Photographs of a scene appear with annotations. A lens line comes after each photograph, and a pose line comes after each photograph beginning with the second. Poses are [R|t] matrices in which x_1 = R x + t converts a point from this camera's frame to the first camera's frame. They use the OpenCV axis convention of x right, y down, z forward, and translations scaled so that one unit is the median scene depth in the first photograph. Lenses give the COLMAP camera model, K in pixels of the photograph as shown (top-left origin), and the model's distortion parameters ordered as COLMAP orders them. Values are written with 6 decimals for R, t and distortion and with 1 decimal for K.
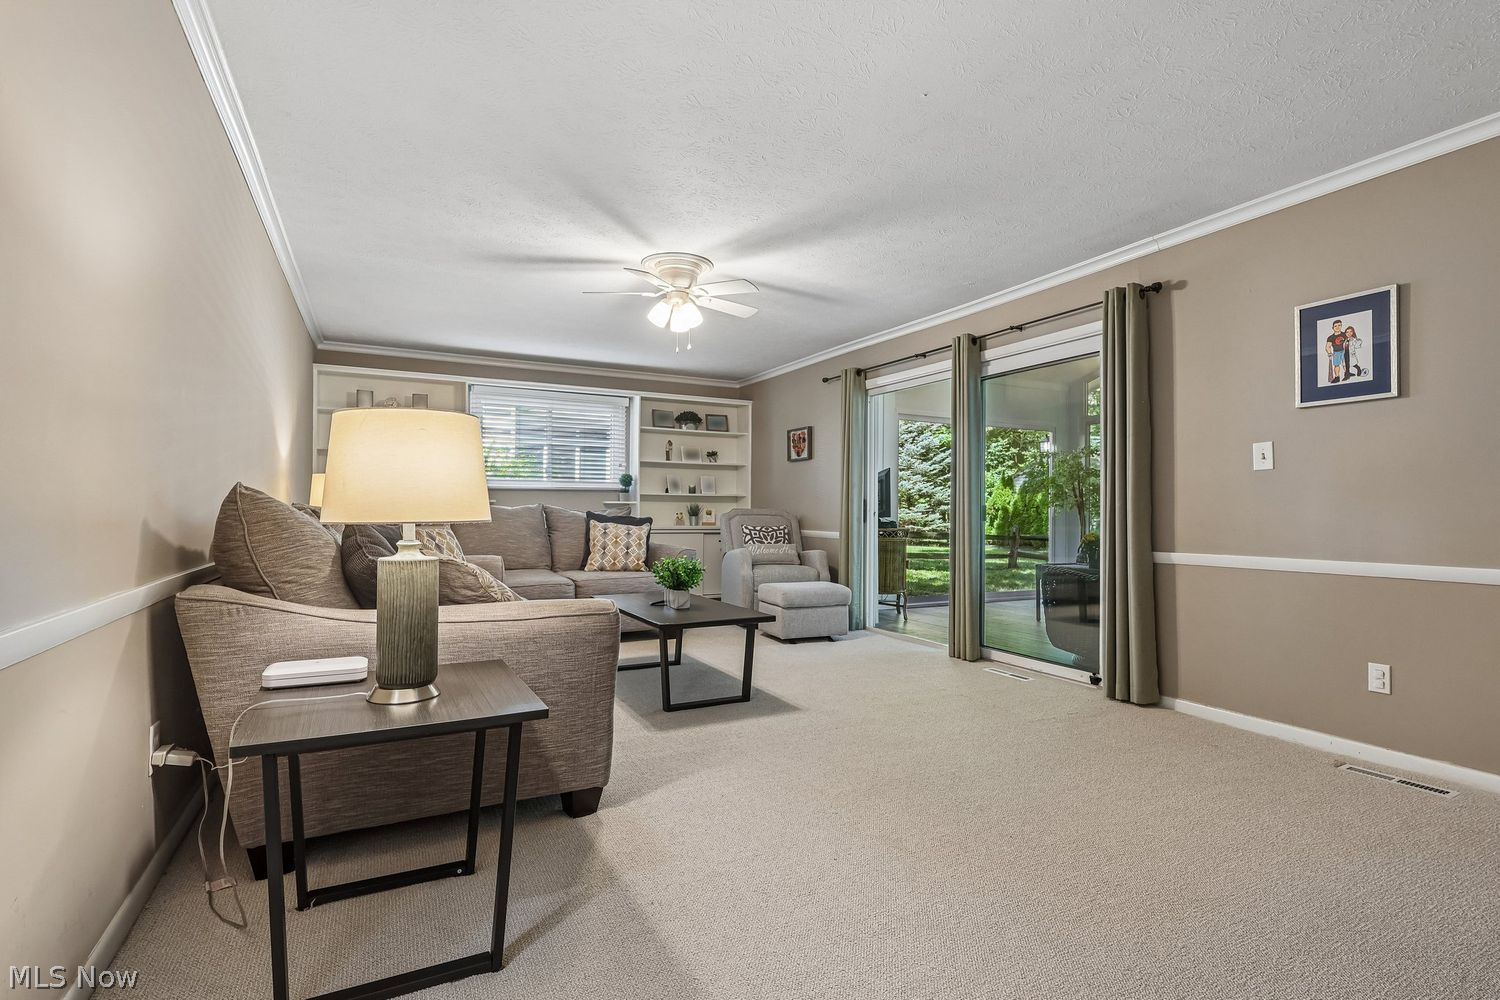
lens RADIAL K [[705.3, 0, 742.3], [0, 705.3, 503.3], [0, 0, 1]] dist [-0.001037, -0.000379]
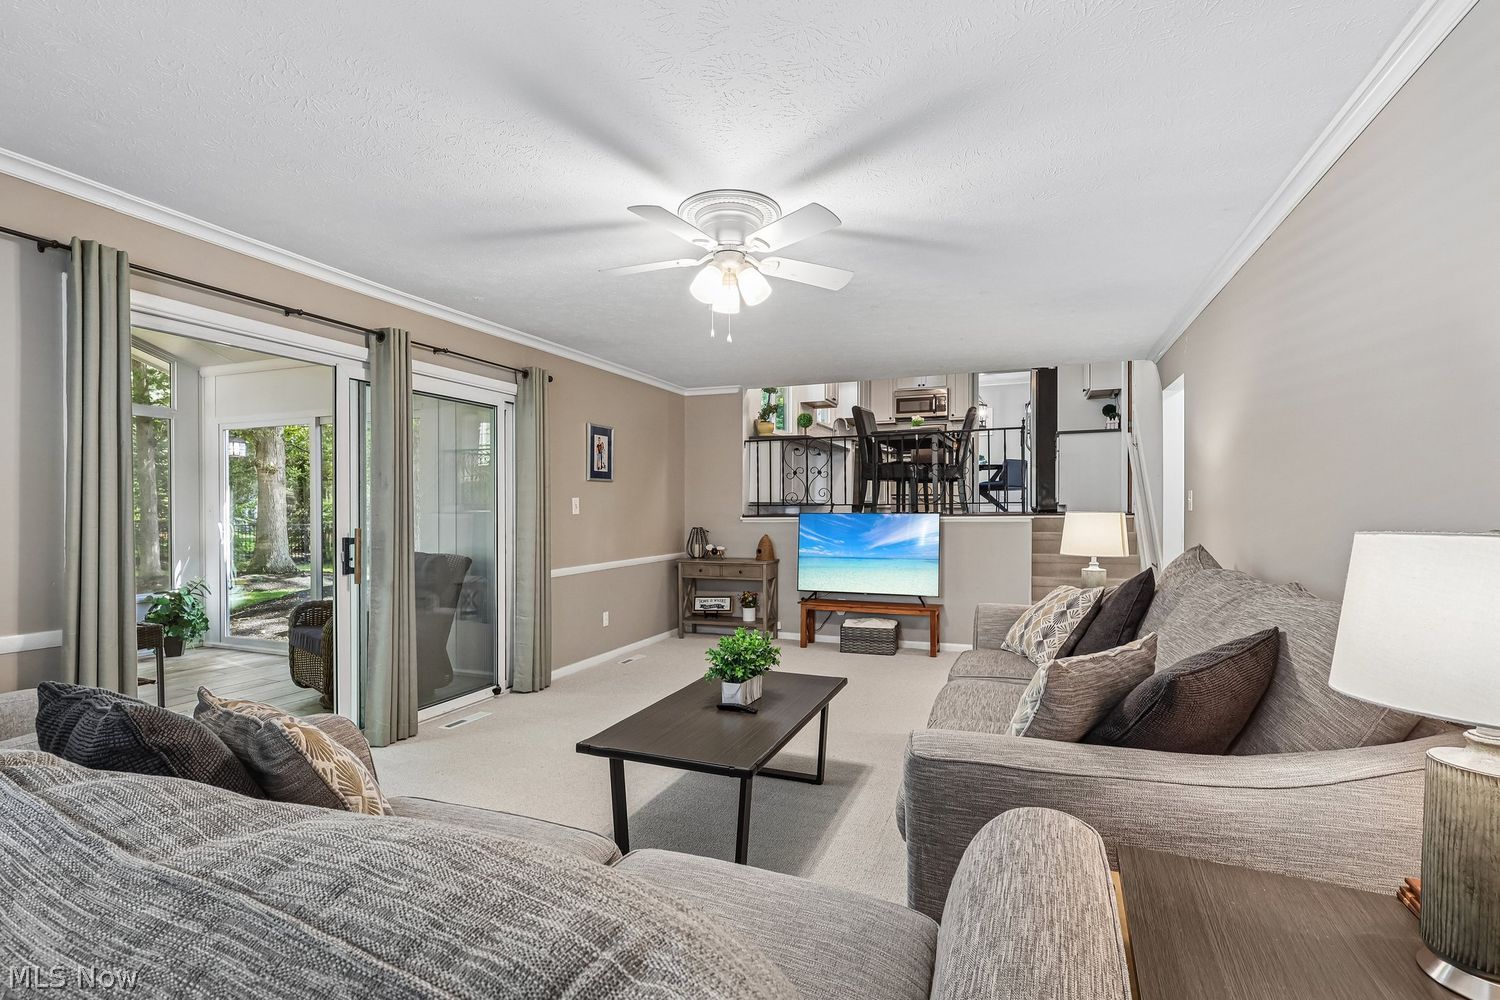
lens RADIAL K [[705.3, 0, 755.5], [0, 705.3, 510.2], [0, 0, 1]] dist [-0.001037, -0.000379]
pose [[-0.660293, -0.006765, 0.750978, -0.560849], [-0.011665, 0.999931, -0.001250, -0.042054], [-0.750918, -0.009586, -0.660326, 1.256747]]
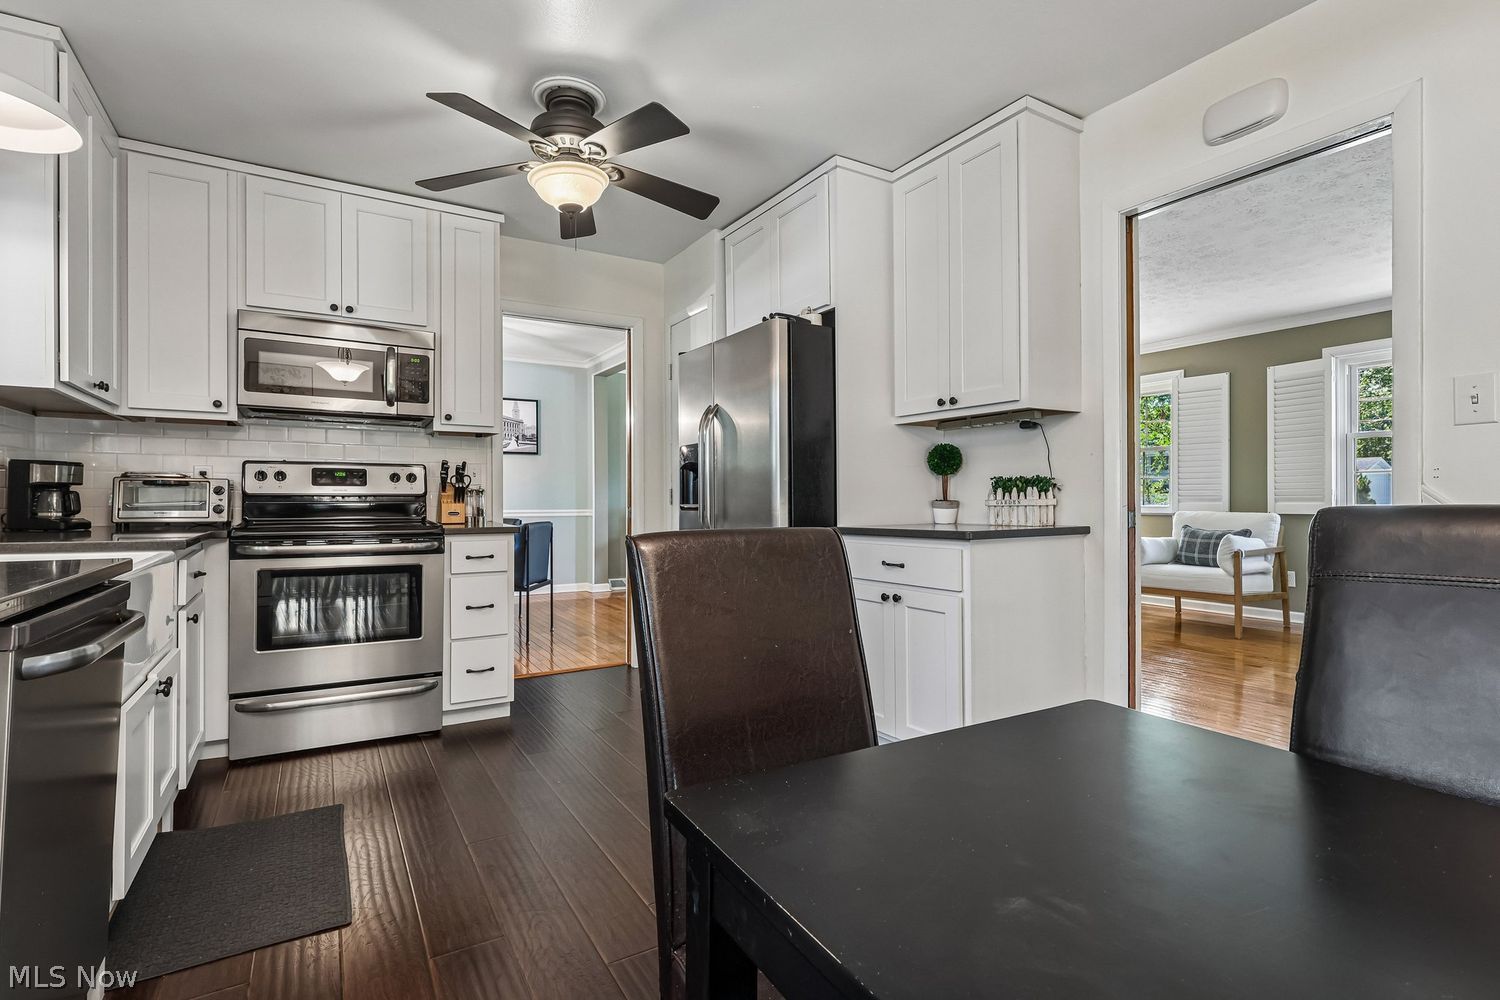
lens RADIAL K [[705.3, 0, 749.6], [0, 705.3, 497.7], [0, 0, 1]] dist [-0.001037, -0.000379]
pose [[-0.997905, -0.004016, -0.064566, 0.447330], [-0.003060, 0.999884, -0.014891, -0.259102], [0.064619, -0.014663, -0.997802, 0.067513]]
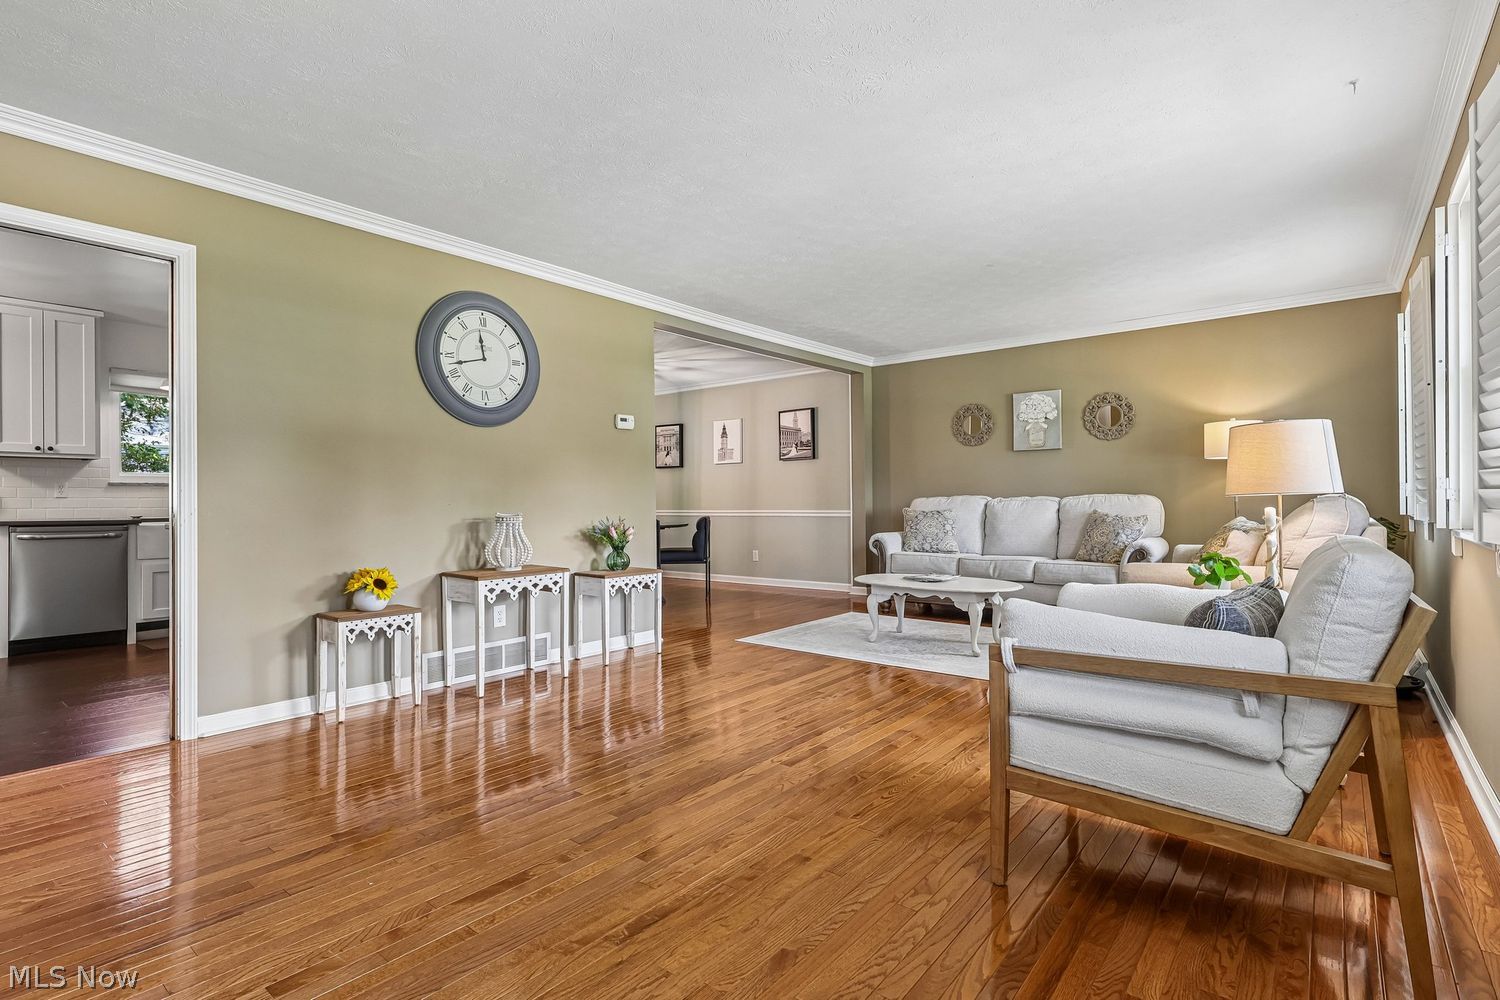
lens RADIAL K [[705.3, 0, 738.2], [0, 705.3, 498.9], [0, 0, 1]] dist [-0.001037, -0.000379]
pose [[-0.421967, -0.003121, 0.906606, -0.736157], [-0.008469, 0.999964, -0.000499, -0.276845], [-0.906572, -0.007889, -0.421978, -0.686878]]
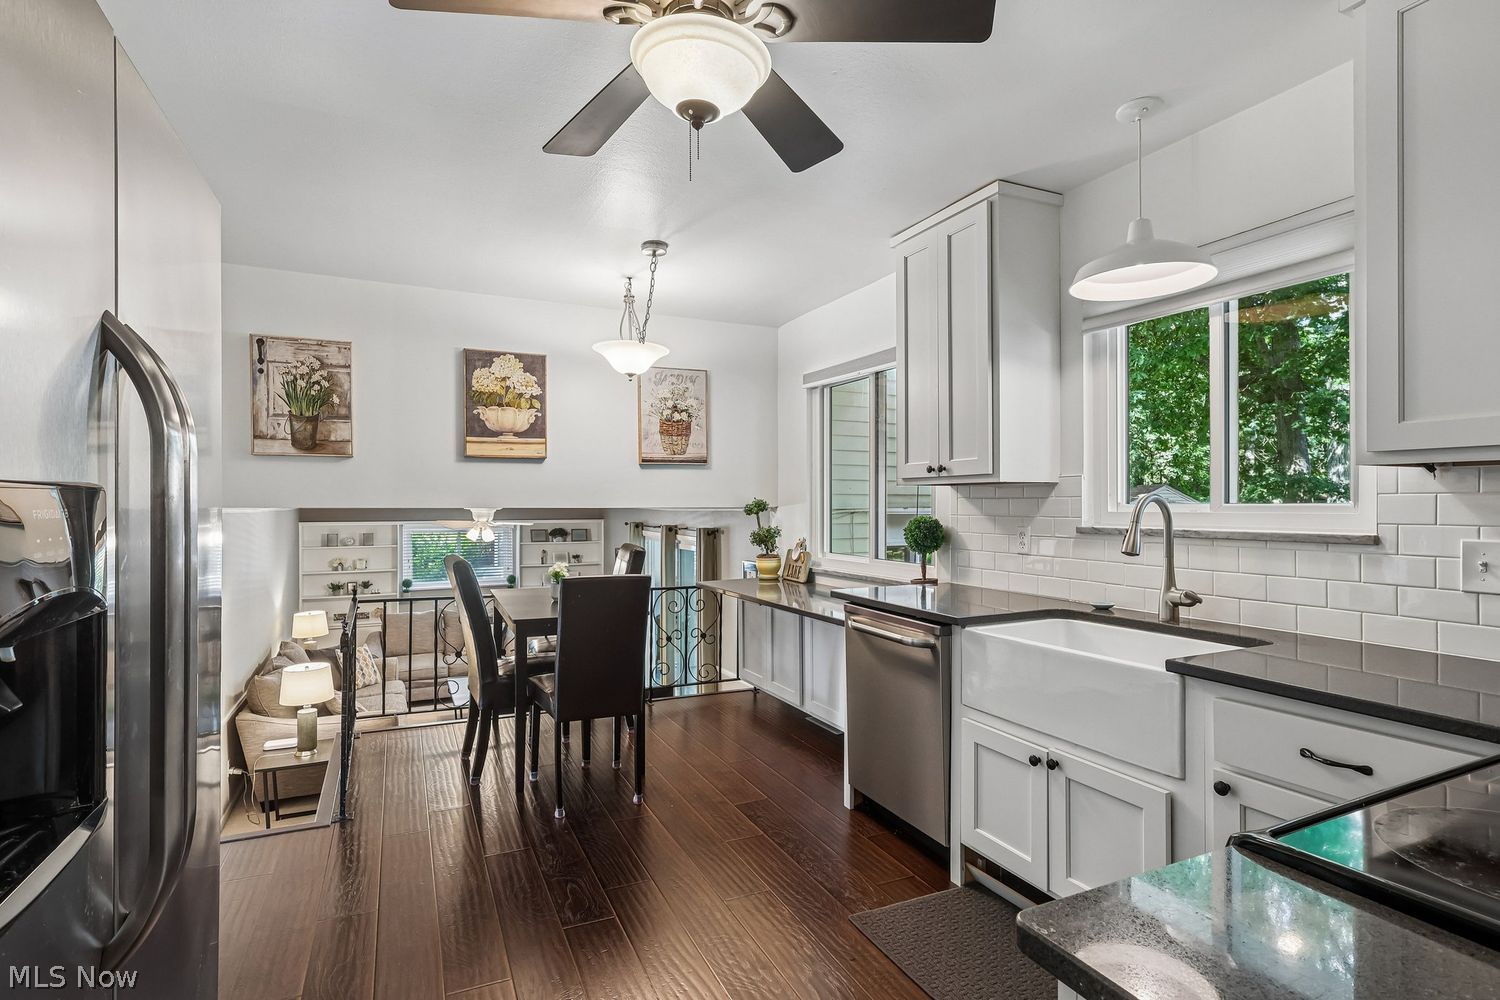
lens RADIAL K [[737.5, 0, 744.0], [0, 737.5, 504.9], [0, 0, 1]] dist [0.004772, 0.003107]
pose [[0.999400, -0.002455, -0.034558, 0.592535], [0.002847, 0.999932, 0.011289, -0.323658], [0.034528, -0.011381, 0.999339, -0.831069]]
